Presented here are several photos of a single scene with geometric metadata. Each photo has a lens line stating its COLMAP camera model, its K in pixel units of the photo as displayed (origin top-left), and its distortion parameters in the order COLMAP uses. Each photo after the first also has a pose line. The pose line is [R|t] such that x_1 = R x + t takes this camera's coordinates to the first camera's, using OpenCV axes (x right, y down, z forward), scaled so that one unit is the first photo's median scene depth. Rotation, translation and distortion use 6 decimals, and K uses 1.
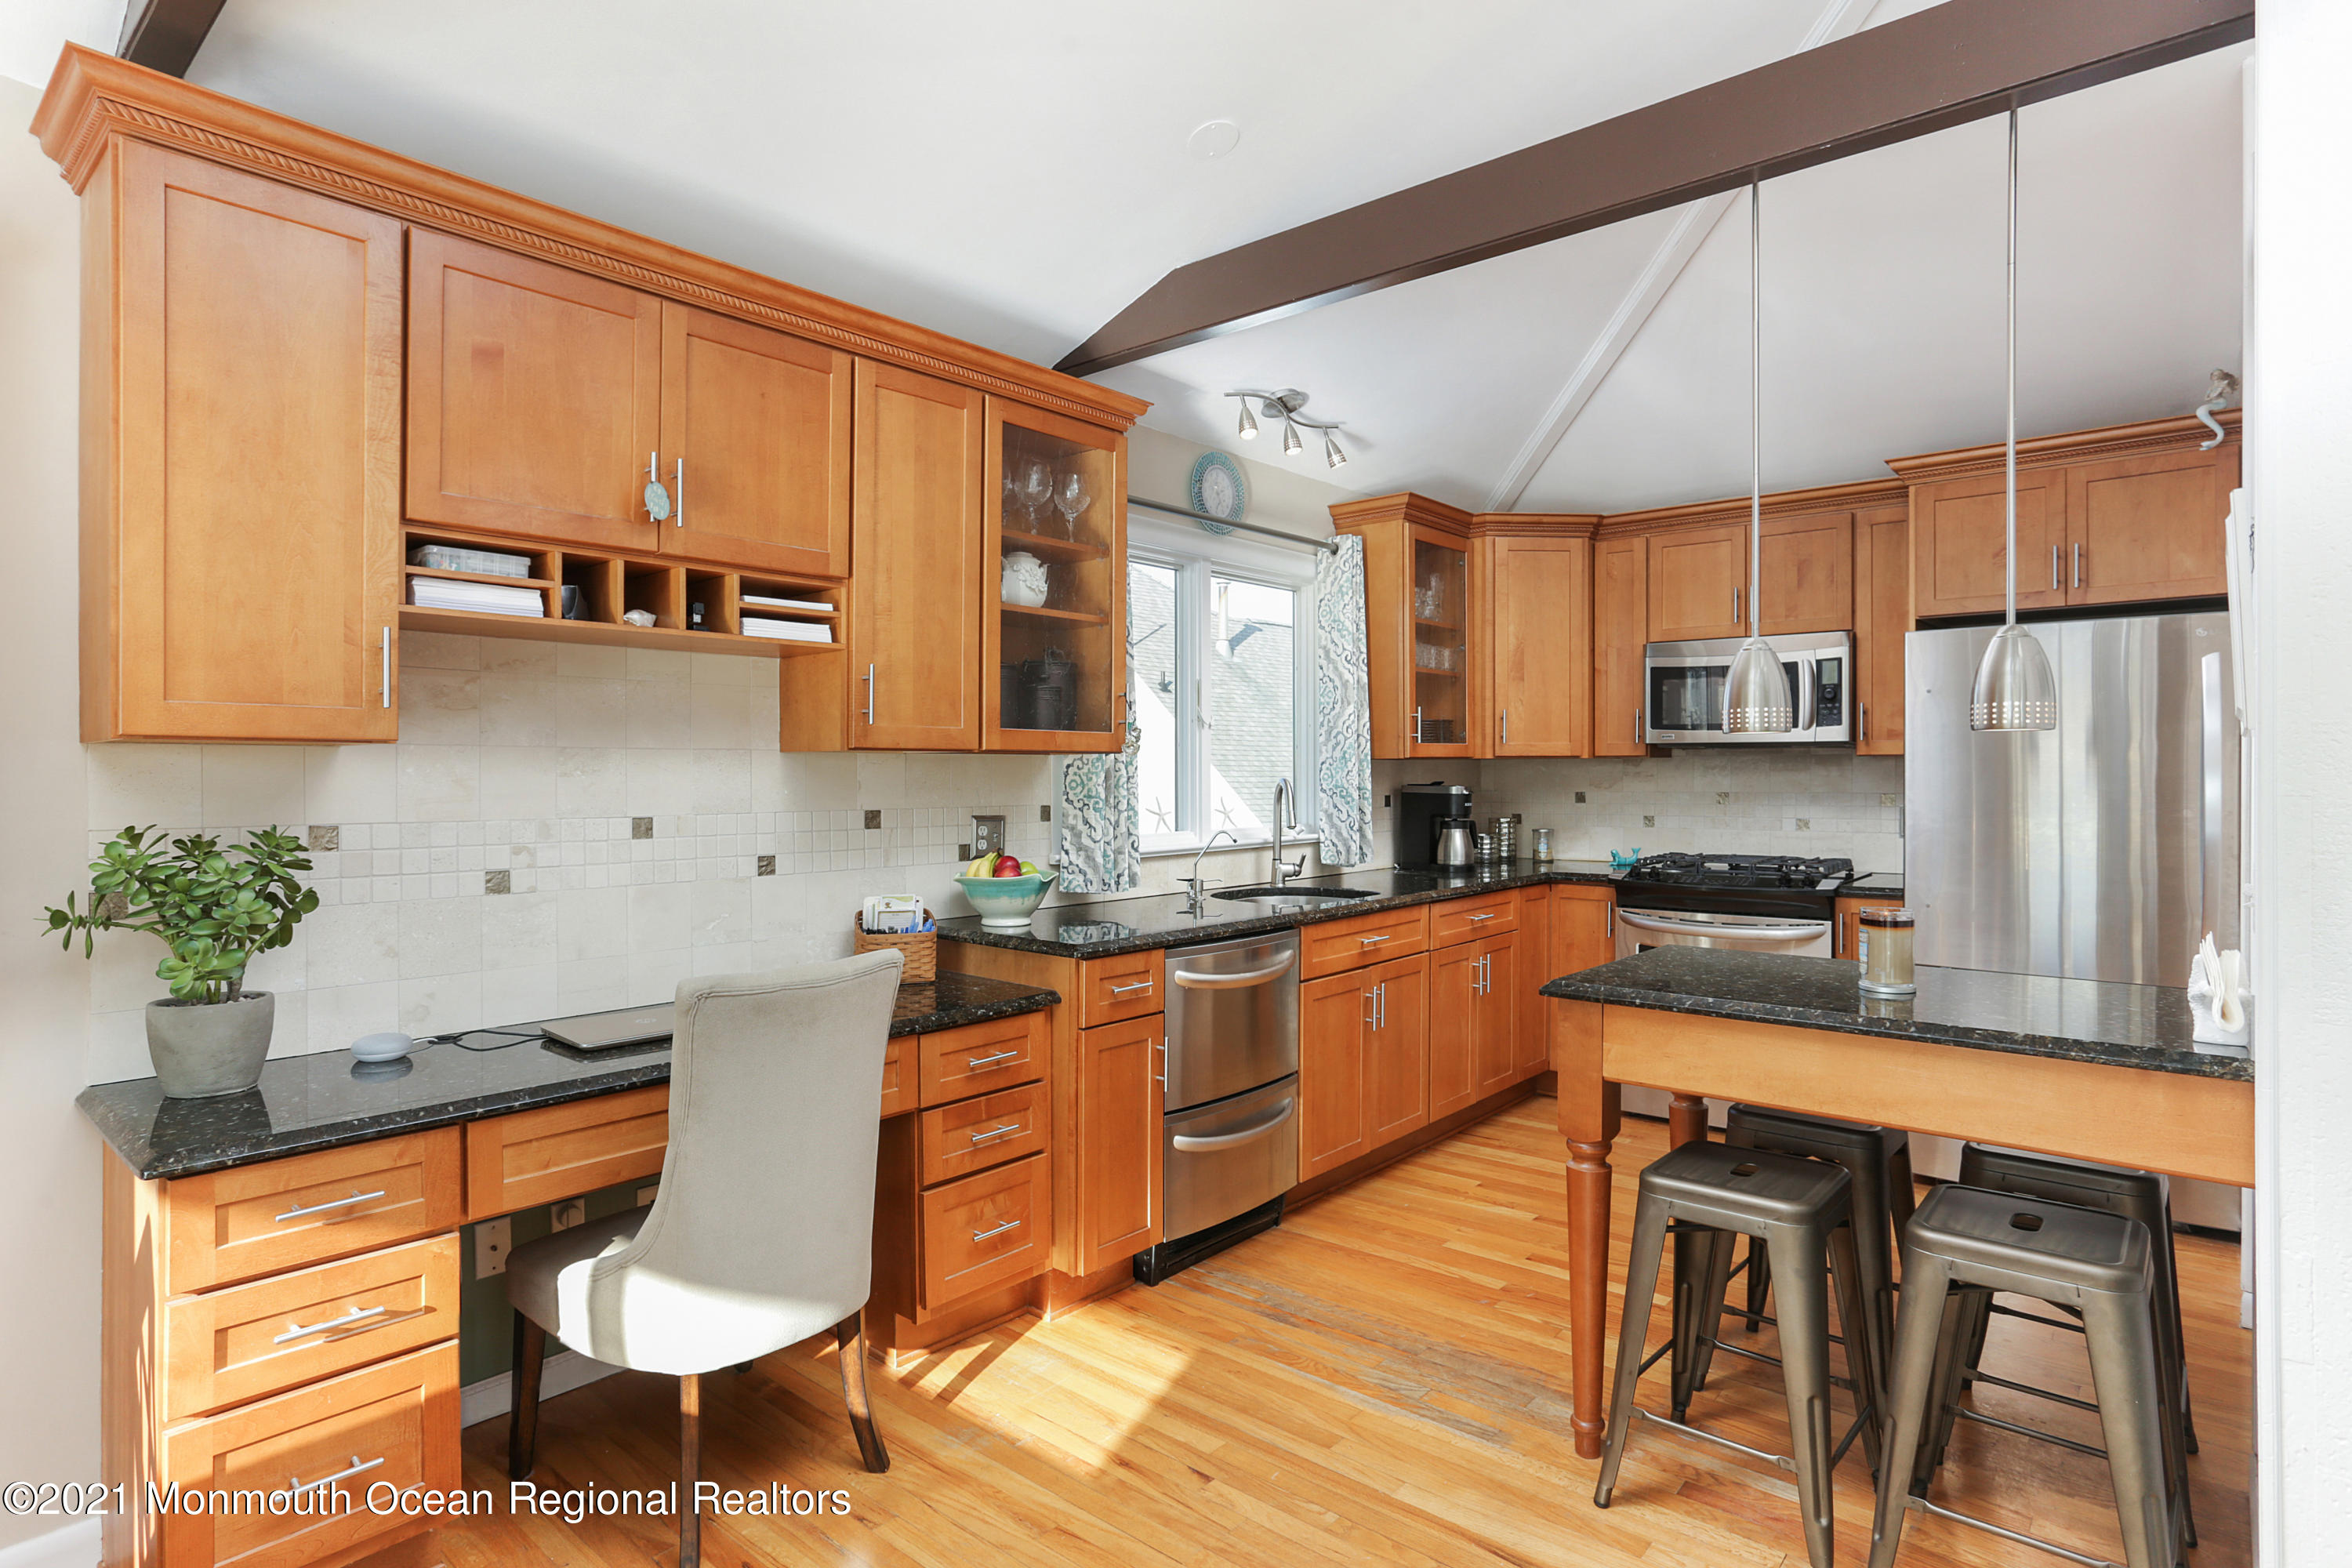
lens RADIAL K [[1248.8, 0, 1185.5], [0, 1248.8, 760.9], [0, 0, 1]] dist [-0.035692, 0.013579]
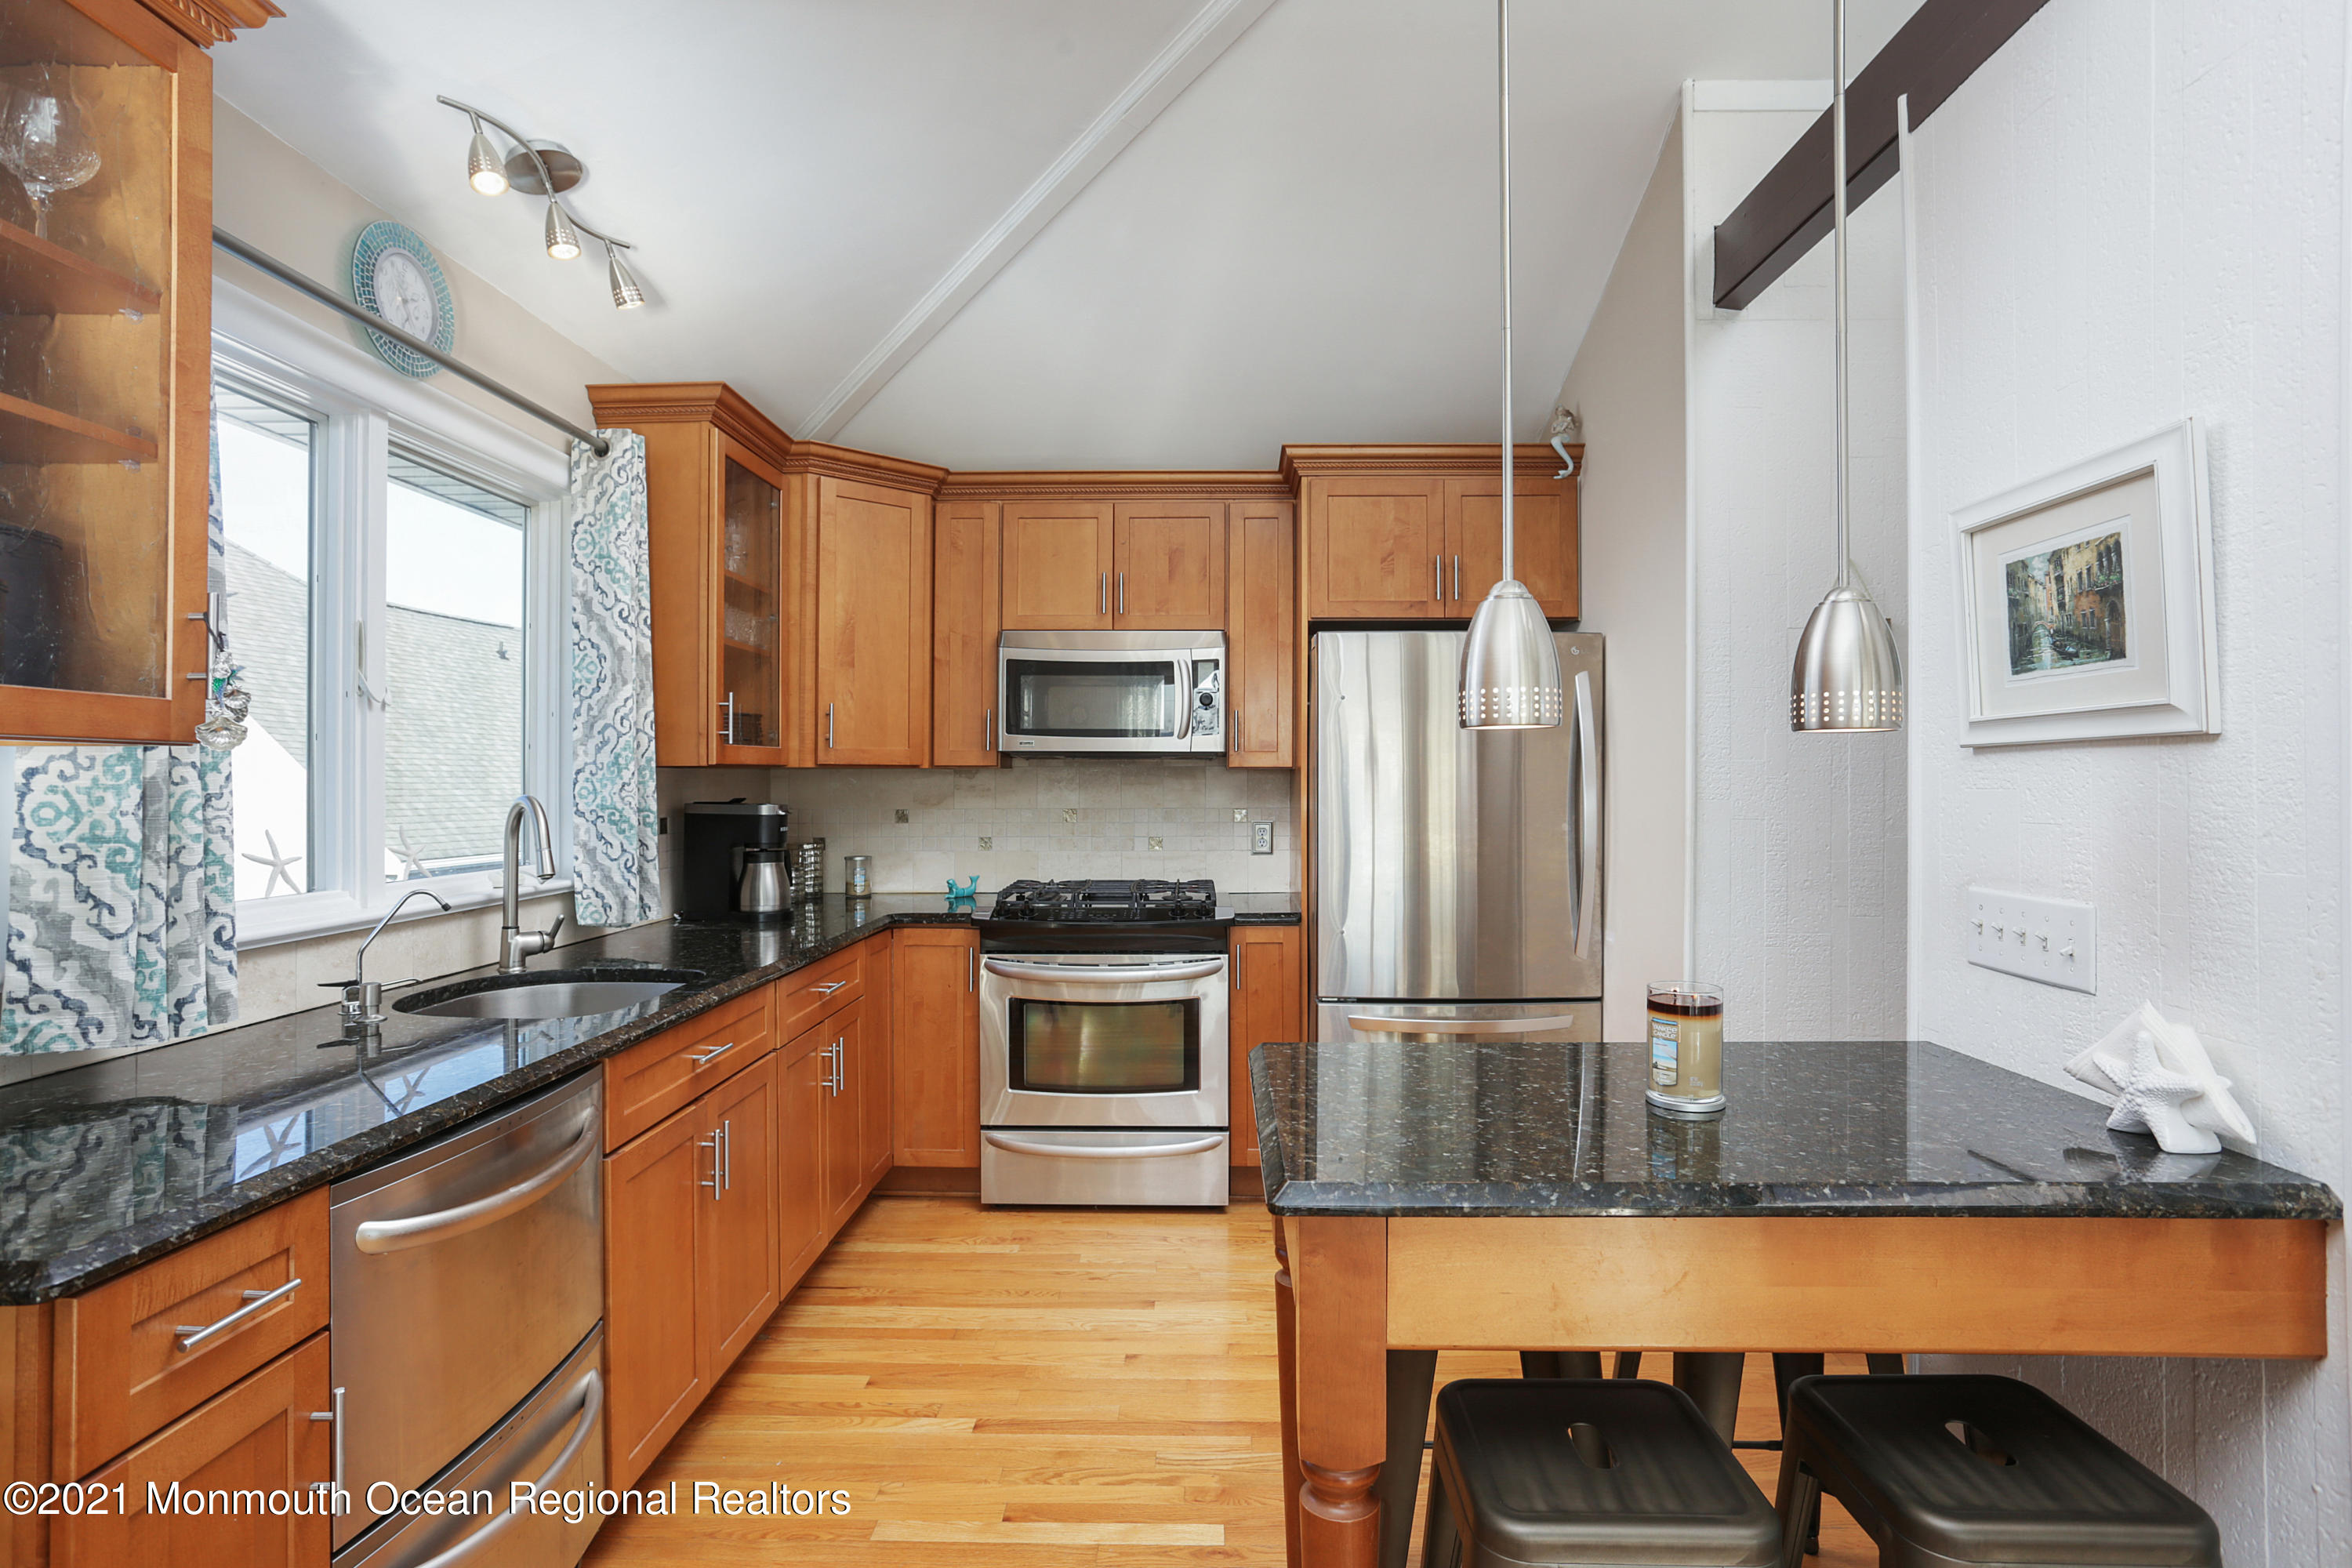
lens RADIAL K [[1159.6, 0, 1196.3], [0, 1159.6, 780.2], [0, 0, 1]] dist [-0.030777, 0.012991]
pose [[0.769744, 0.003743, 0.638341, -0.029939], [-0.007152, 0.999971, 0.002762, 0.002808], [-0.638312, -0.006691, 0.769749, 0.380809]]
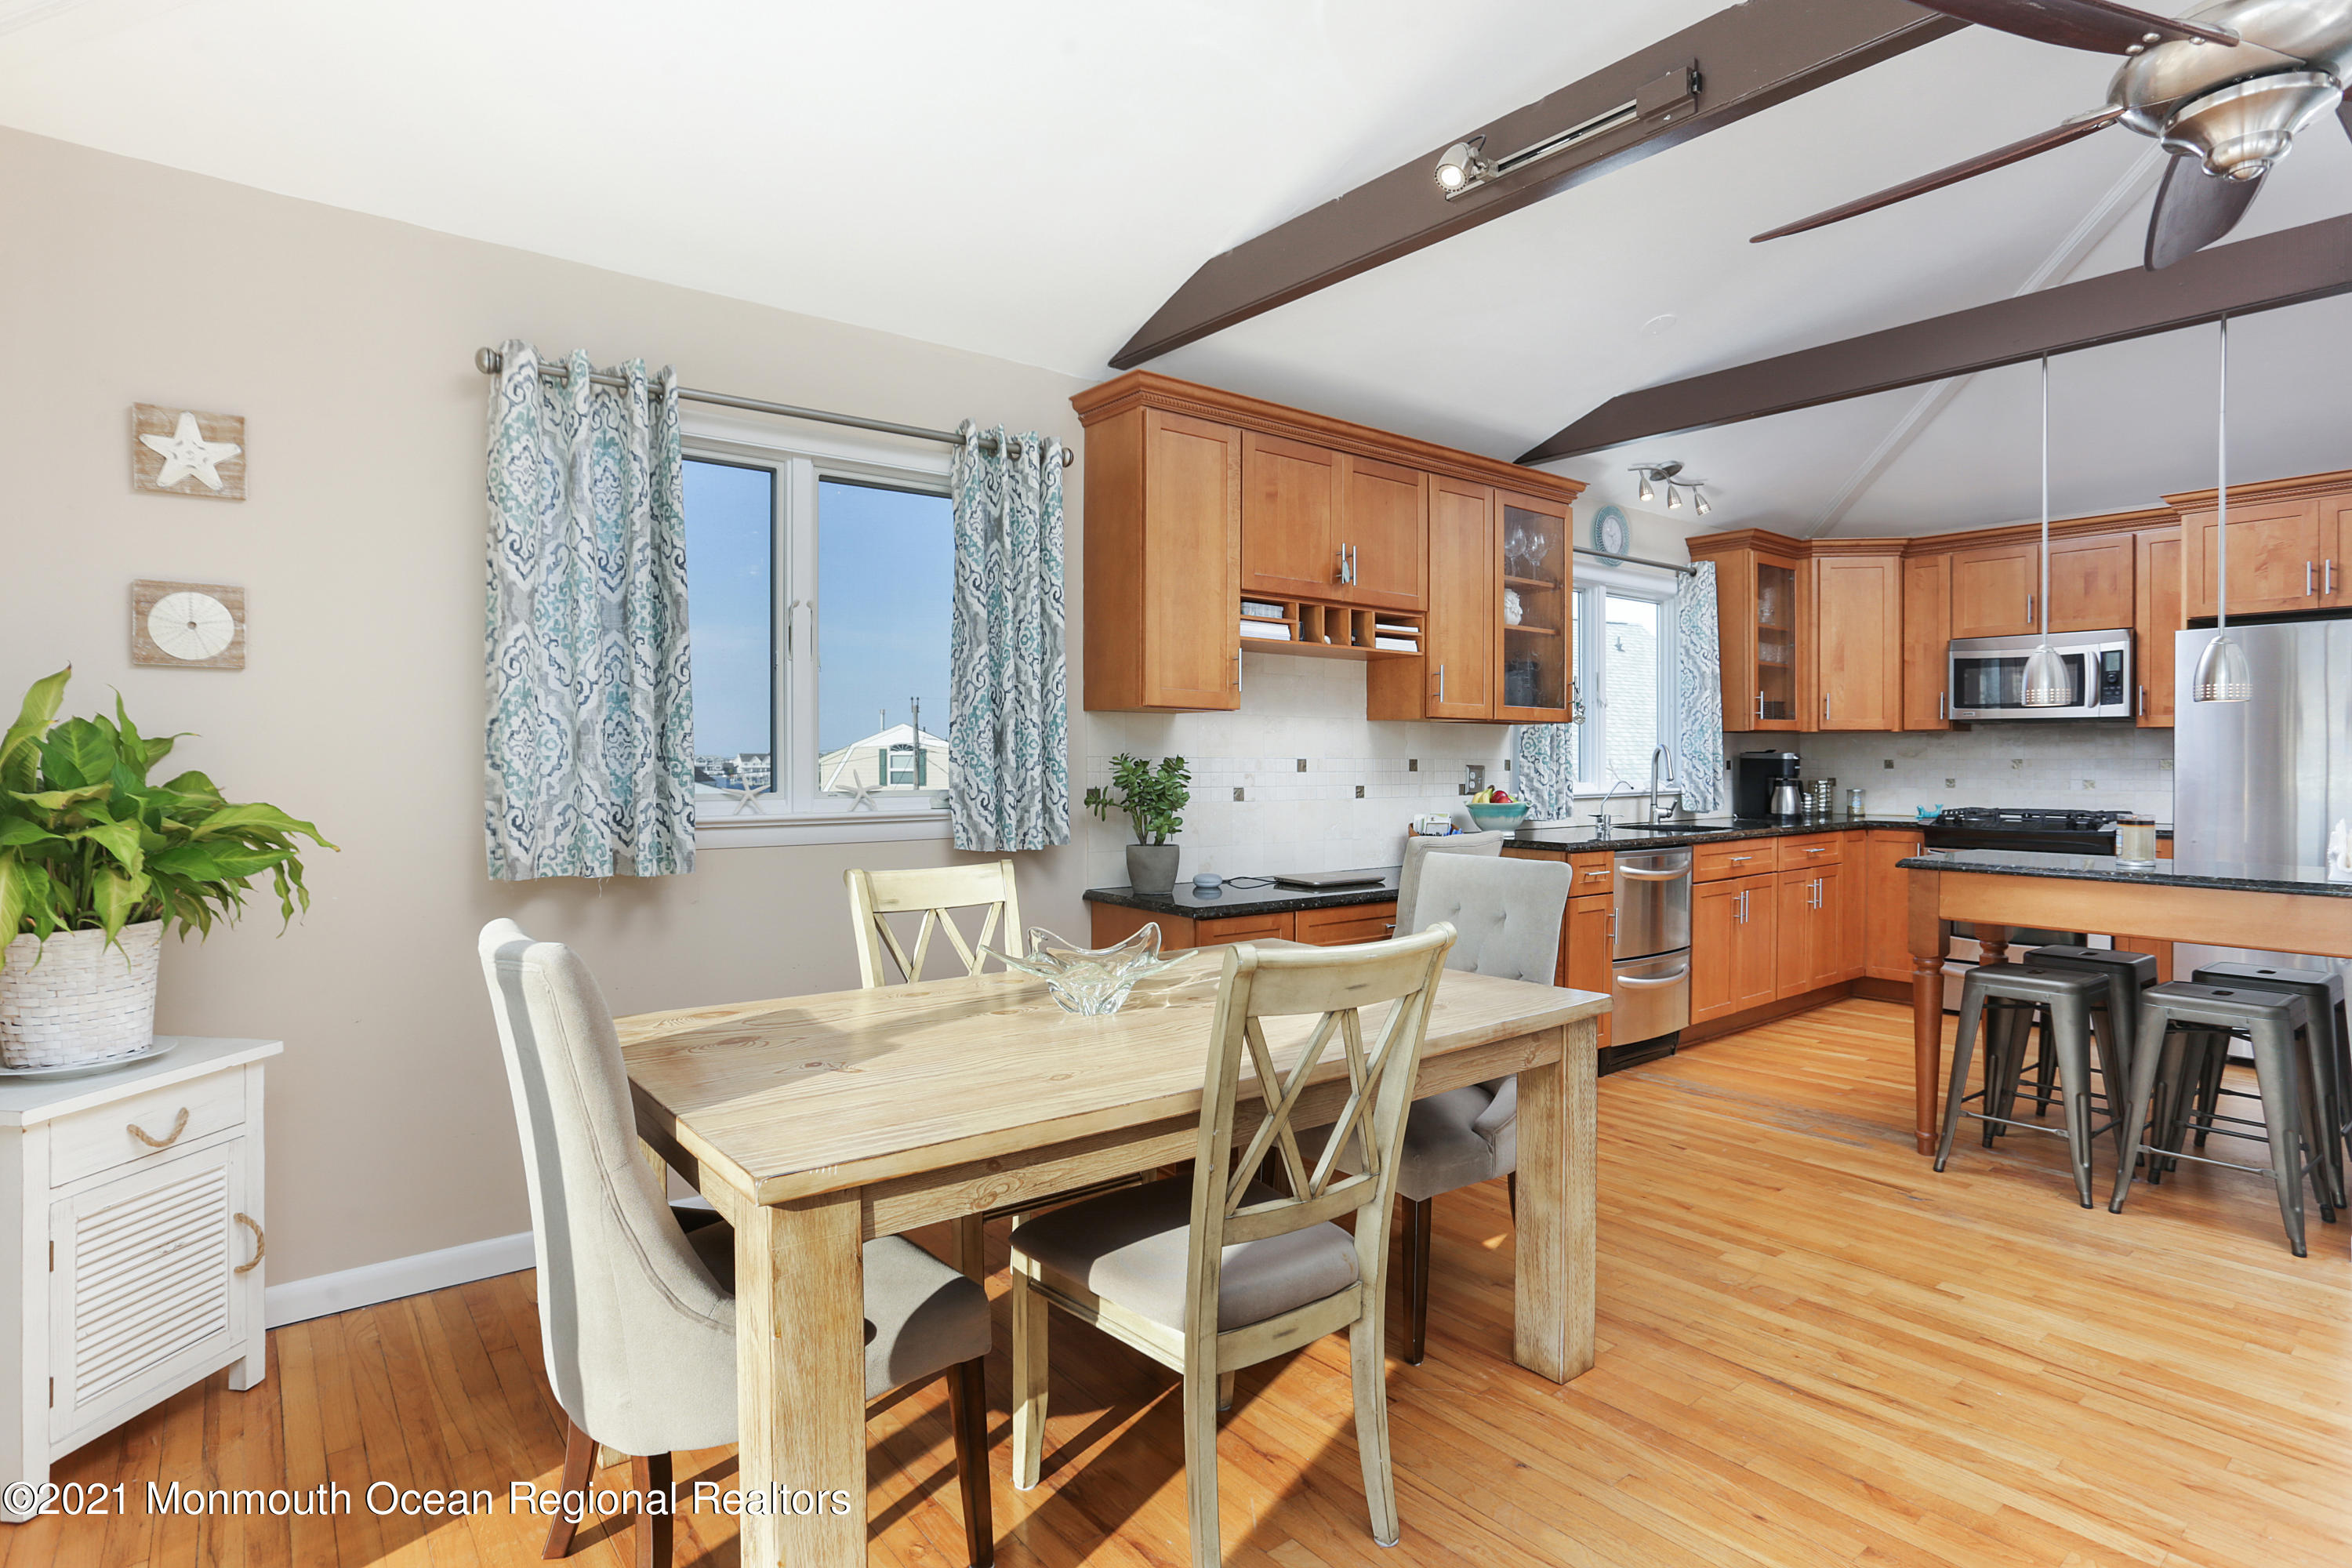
lens RADIAL K [[1248.8, 0, 1157.8], [0, 1248.8, 760.6], [0, 0, 1]] dist [-0.035692, 0.013579]
pose [[0.980854, 0.004283, -0.194695, -0.208371], [-0.002943, 0.999970, 0.007172, 0.025212], [0.194720, -0.006461, 0.980838, -0.459978]]
